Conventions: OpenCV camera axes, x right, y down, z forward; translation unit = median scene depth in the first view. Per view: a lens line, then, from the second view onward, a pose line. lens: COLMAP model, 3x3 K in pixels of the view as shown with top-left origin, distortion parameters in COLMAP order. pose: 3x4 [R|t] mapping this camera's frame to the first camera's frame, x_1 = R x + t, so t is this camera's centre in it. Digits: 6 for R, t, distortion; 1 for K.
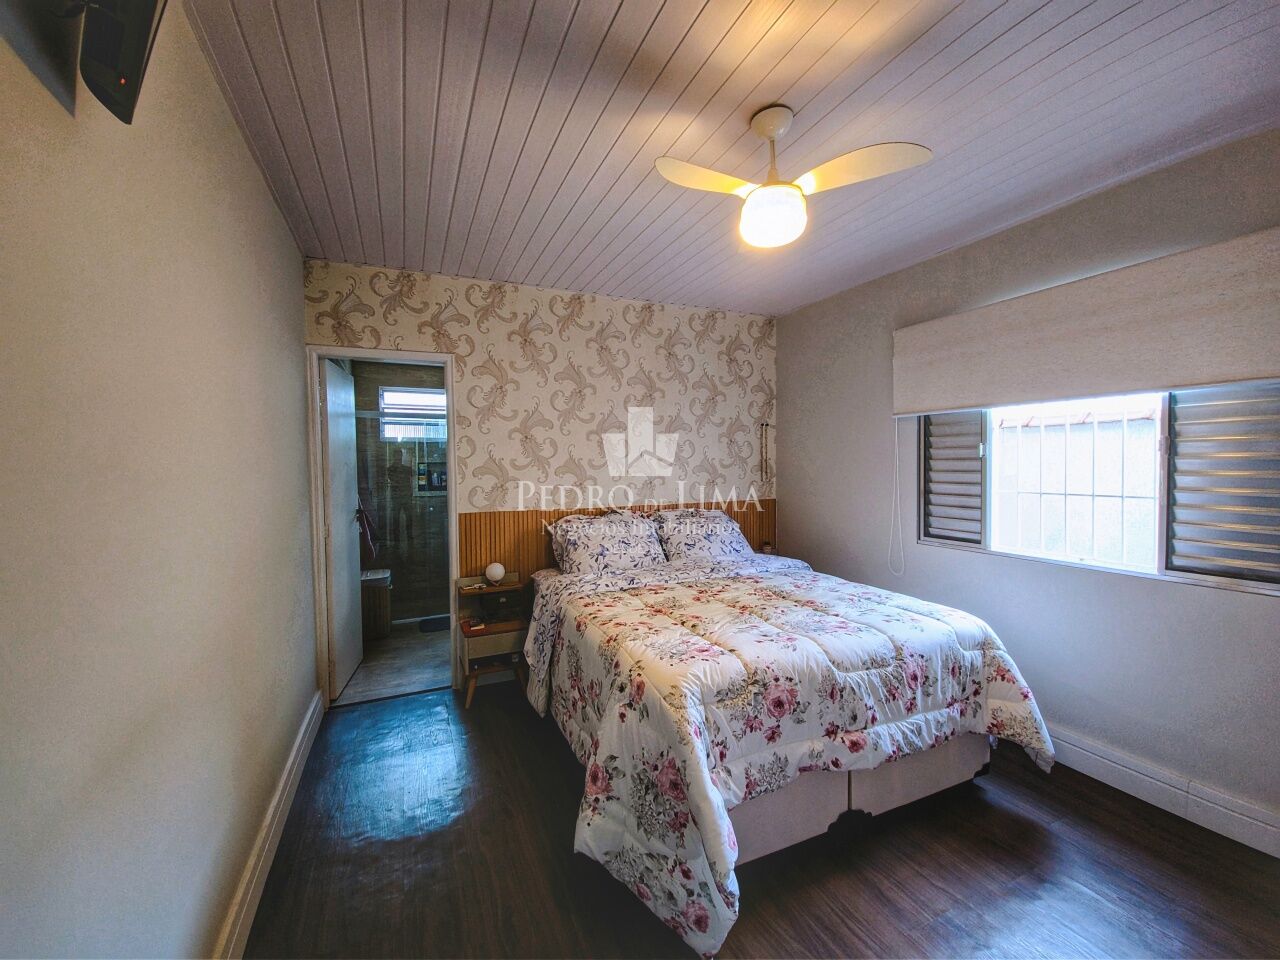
lens RADIAL K [[518.2, 0, 640.0], [0, 518.2, 480.0], [0, 0, 1]] dist [0.000218, -0.000094]
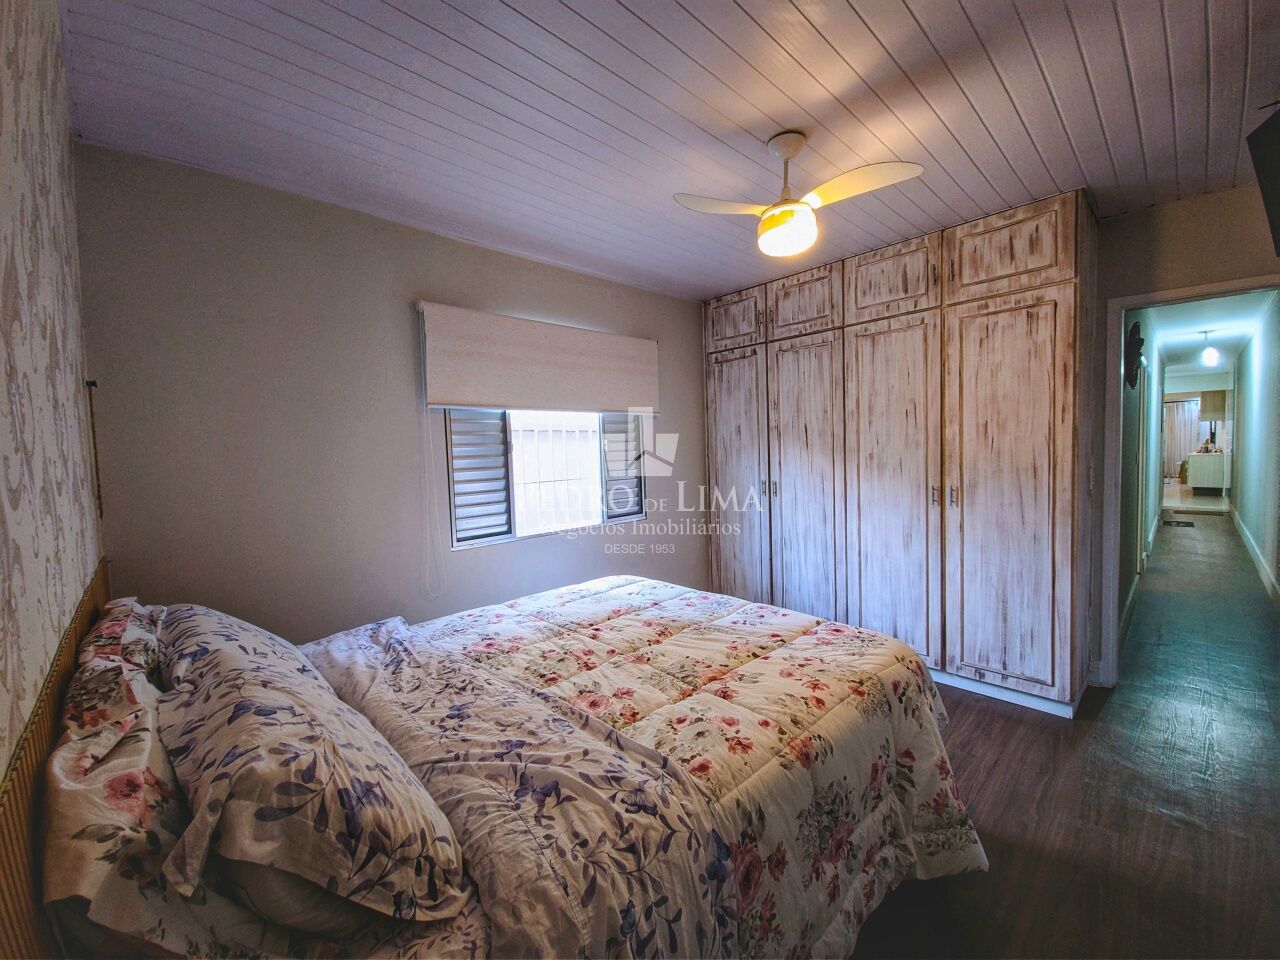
lens RADIAL K [[518.2, 0, 640.0], [0, 518.2, 480.0], [0, 0, 1]] dist [0.000218, -0.000094]
pose [[-0.330727, -0.032378, 0.943171, -0.607597], [0.064138, 0.996329, 0.056693, -0.044138], [-0.941545, 0.079243, -0.327436, 1.446603]]
